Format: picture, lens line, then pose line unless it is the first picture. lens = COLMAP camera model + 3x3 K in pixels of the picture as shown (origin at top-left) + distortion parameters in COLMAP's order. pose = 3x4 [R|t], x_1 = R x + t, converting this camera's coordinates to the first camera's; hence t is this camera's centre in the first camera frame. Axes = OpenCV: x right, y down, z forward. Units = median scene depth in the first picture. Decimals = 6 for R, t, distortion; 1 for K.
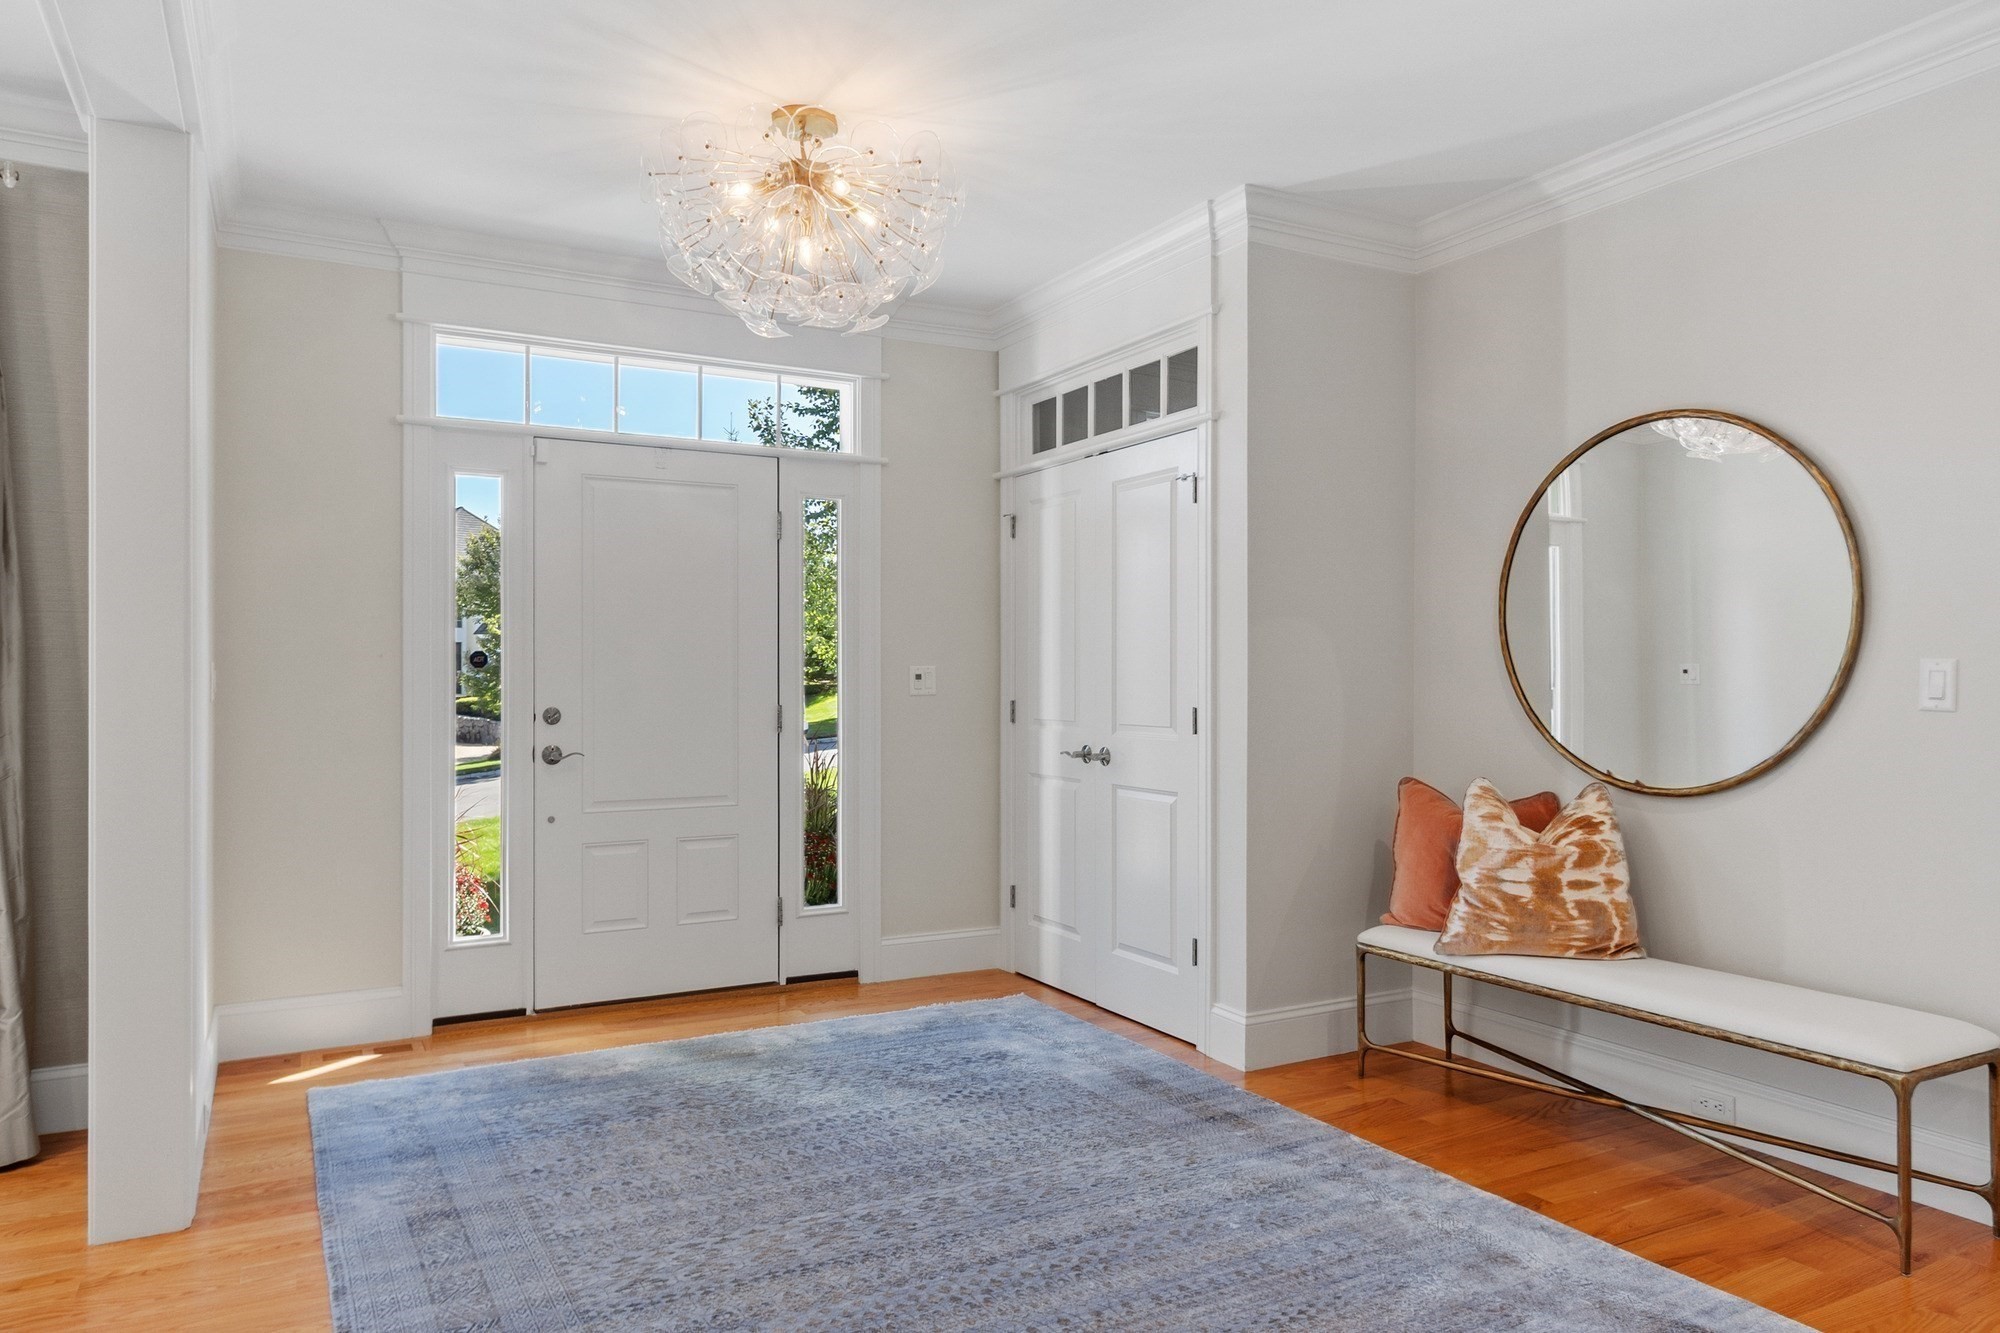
lens RADIAL K [[1302.2, 0, 977.7], [0, 1302.2, 670.1], [0, 0, 1]] dist [0.004458, 0.000842]
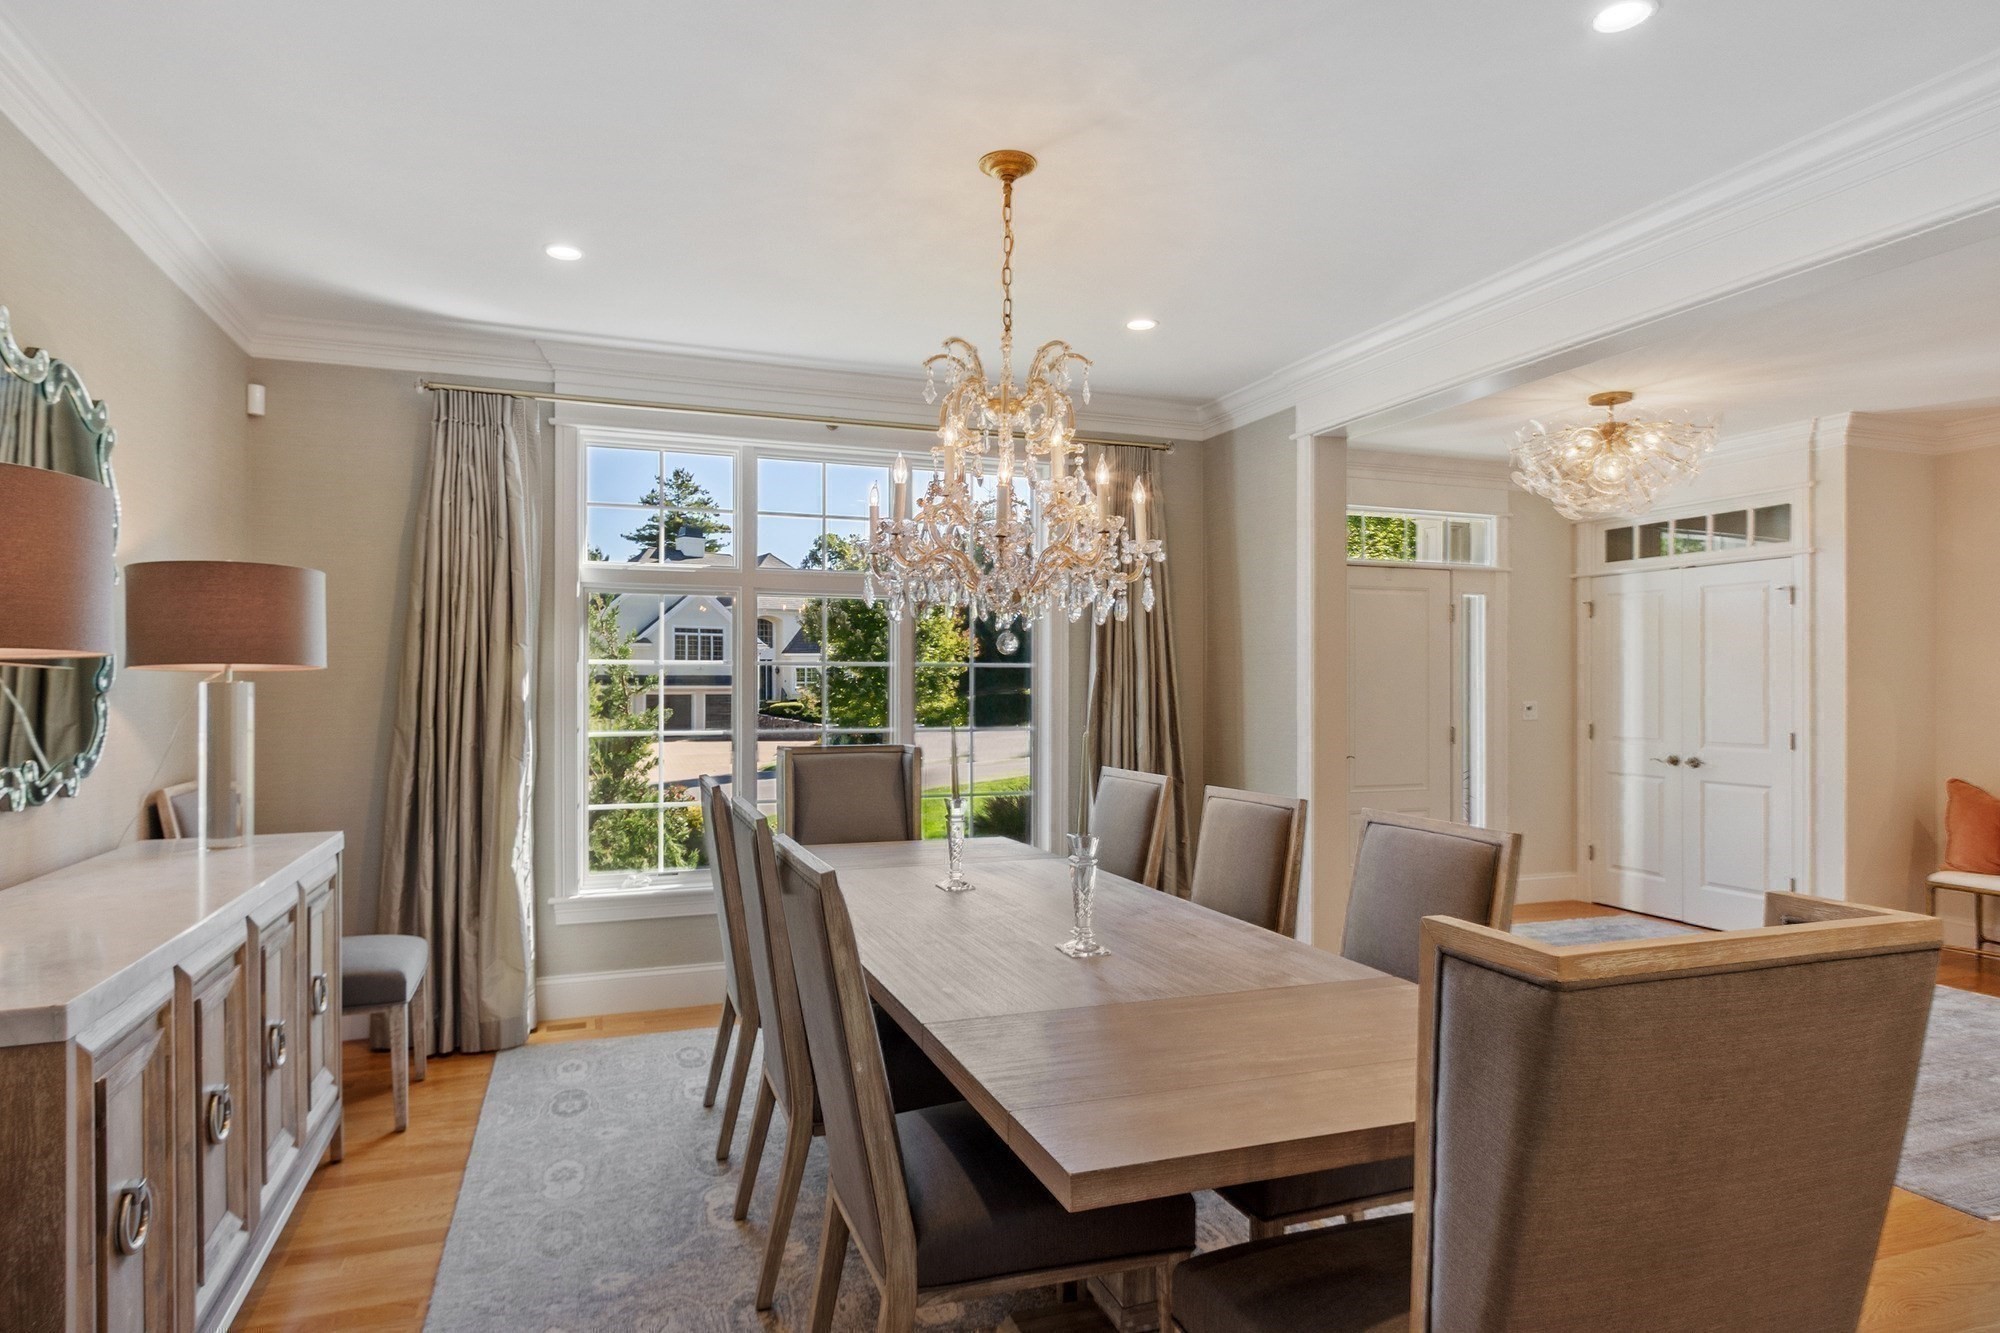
lens RADIAL K [[1102.1, 0, 981.1], [0, 1102.1, 679.4], [0, 0, 1]] dist [0.003857, -0.000176]
pose [[0.988618, 0.000621, -0.150447, -0.514941], [-0.000867, 0.999998, -0.001565, -0.028305], [0.150445, 0.001678, 0.988617, -0.408603]]
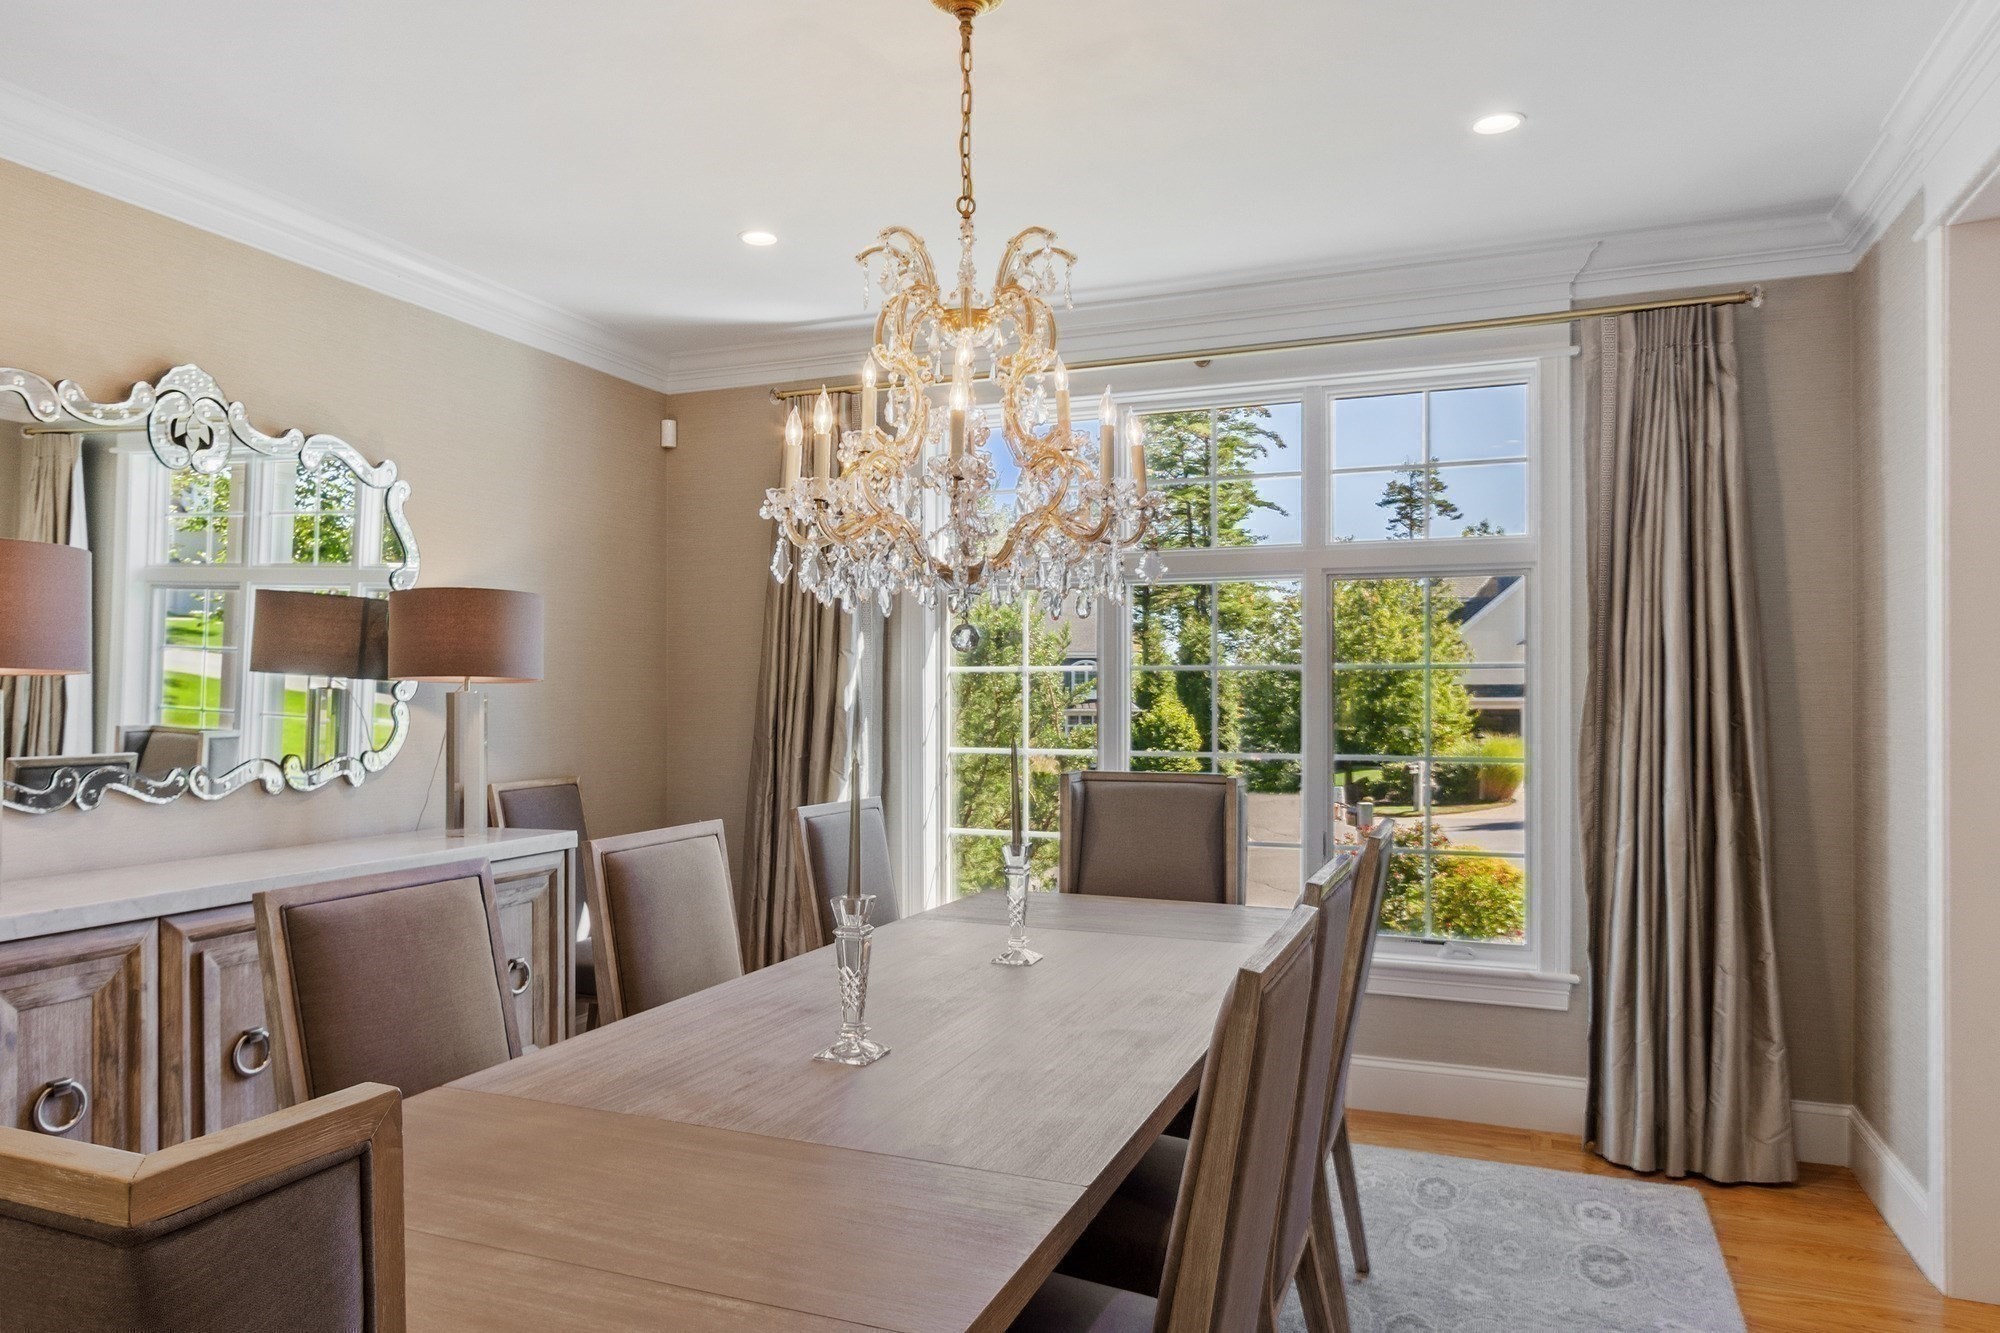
lens RADIAL K [[1313.3, 0, 965.2], [0, 1313.3, 695.0], [0, 0, 1]] dist [0.006602, 0.002648]
pose [[0.627171, 0.001008, -0.778881, -0.193426], [0.001758, 0.999995, 0.002710, -0.027296], [0.778880, -0.003069, 0.627166, -0.163100]]
